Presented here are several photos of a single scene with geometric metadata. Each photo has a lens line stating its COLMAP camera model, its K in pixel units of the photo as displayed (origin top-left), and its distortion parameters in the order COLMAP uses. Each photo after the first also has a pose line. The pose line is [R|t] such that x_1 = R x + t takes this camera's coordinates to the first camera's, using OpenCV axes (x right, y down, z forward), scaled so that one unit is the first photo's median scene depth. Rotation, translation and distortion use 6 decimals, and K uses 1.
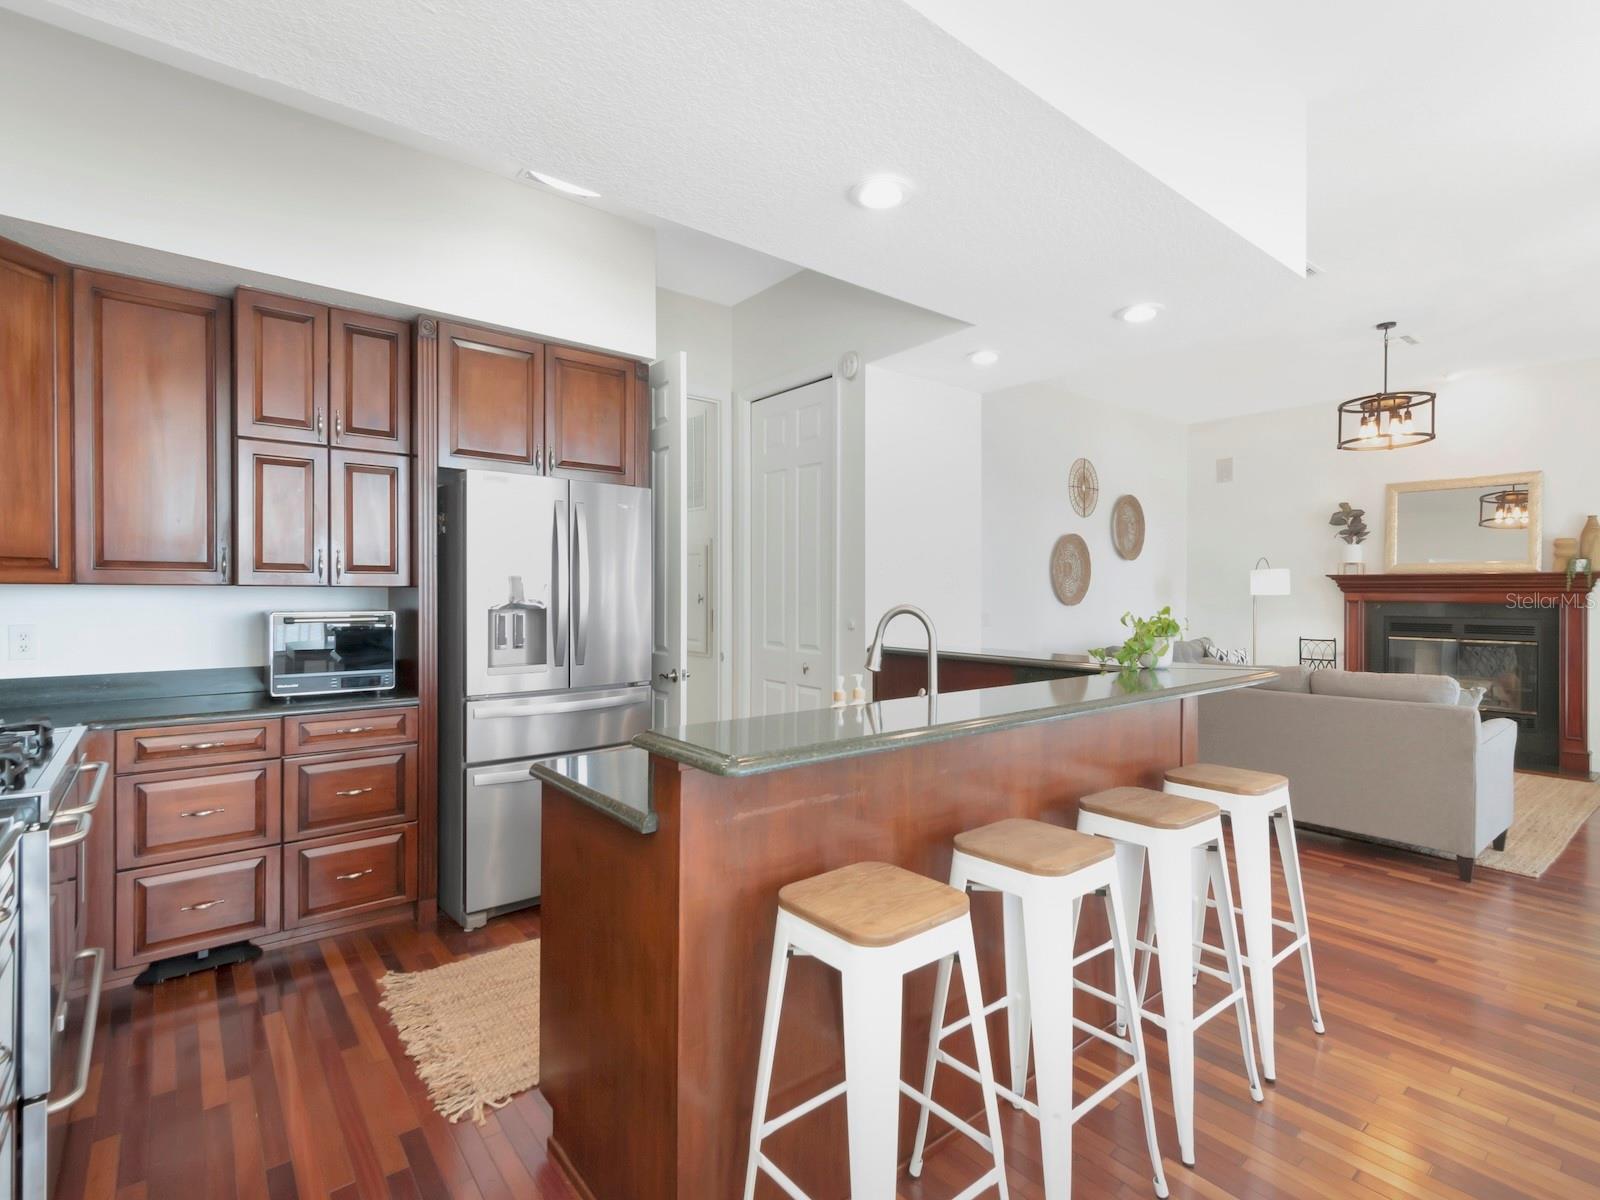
lens RADIAL K [[784.2, 0, 796.4], [0, 784.2, 601.1], [0, 0, 1]] dist [0.014163, 0.000205]
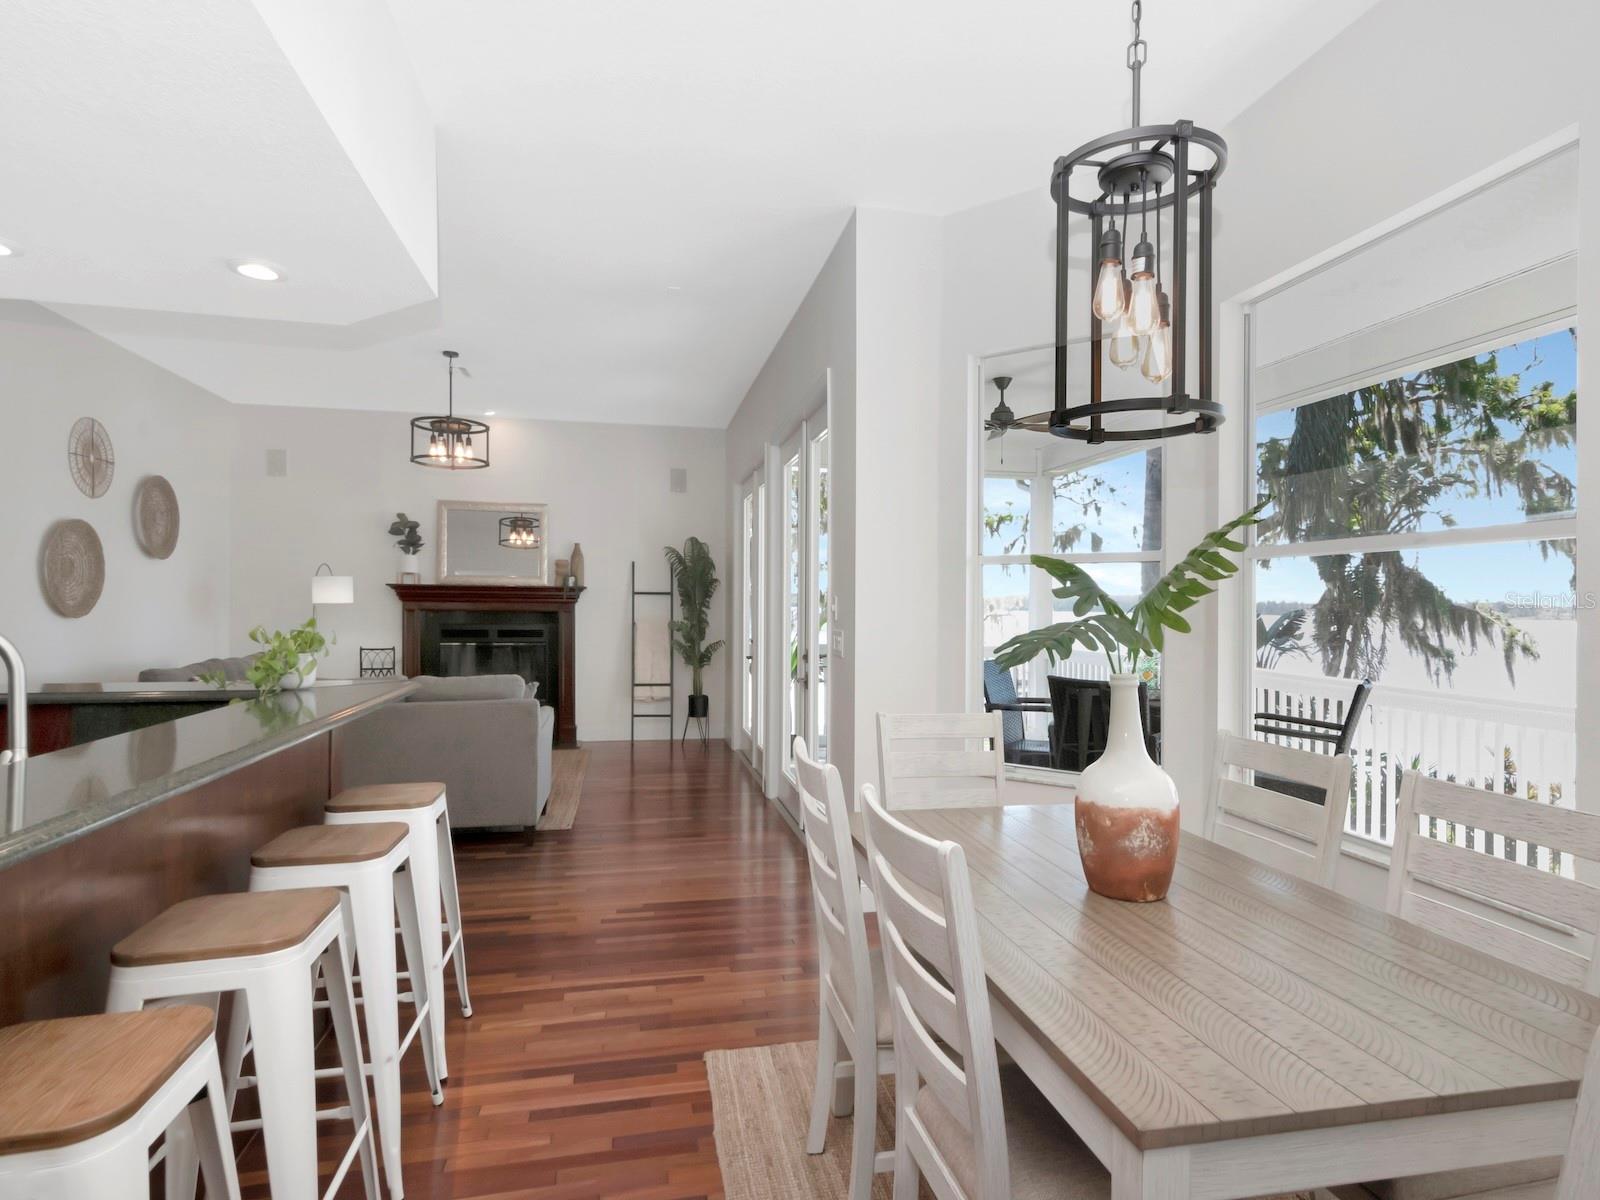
lens RADIAL K [[870.2, 0, 805.6], [0, 870.2, 613.1], [0, 0, 1]] dist [0.001468, 0.000938]
pose [[0.432772, -0.007481, 0.901472, -0.116240], [0.002333, 0.999972, 0.007179, -0.003050], [-0.901500, -0.001004, 0.432777, 0.050849]]
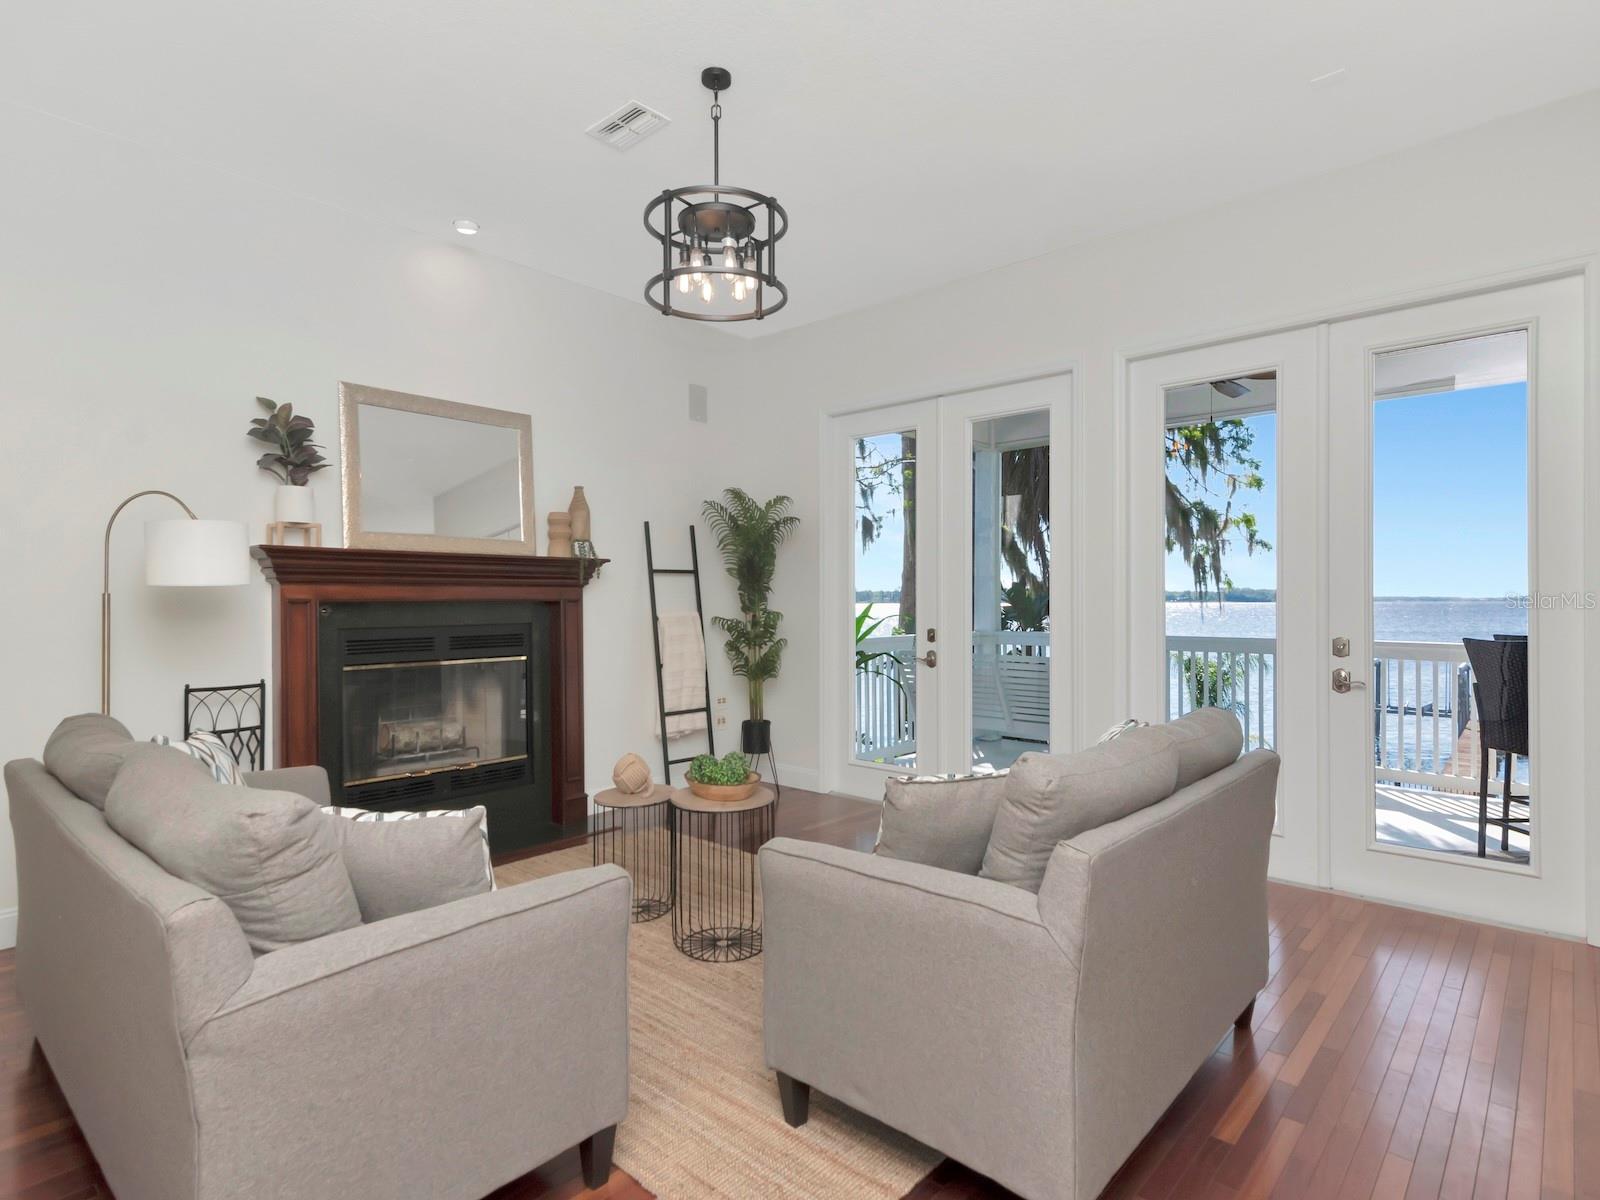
lens RADIAL K [[870.2, 0, 805.6], [0, 870.2, 613.1], [0, 0, 1]] dist [0.001468, 0.000938]
pose [[-0.169766, -0.021846, 0.985242, 0.133915], [0.016358, 0.999554, 0.024982, -0.001479], [-0.985349, 0.020358, -0.169333, 0.937934]]
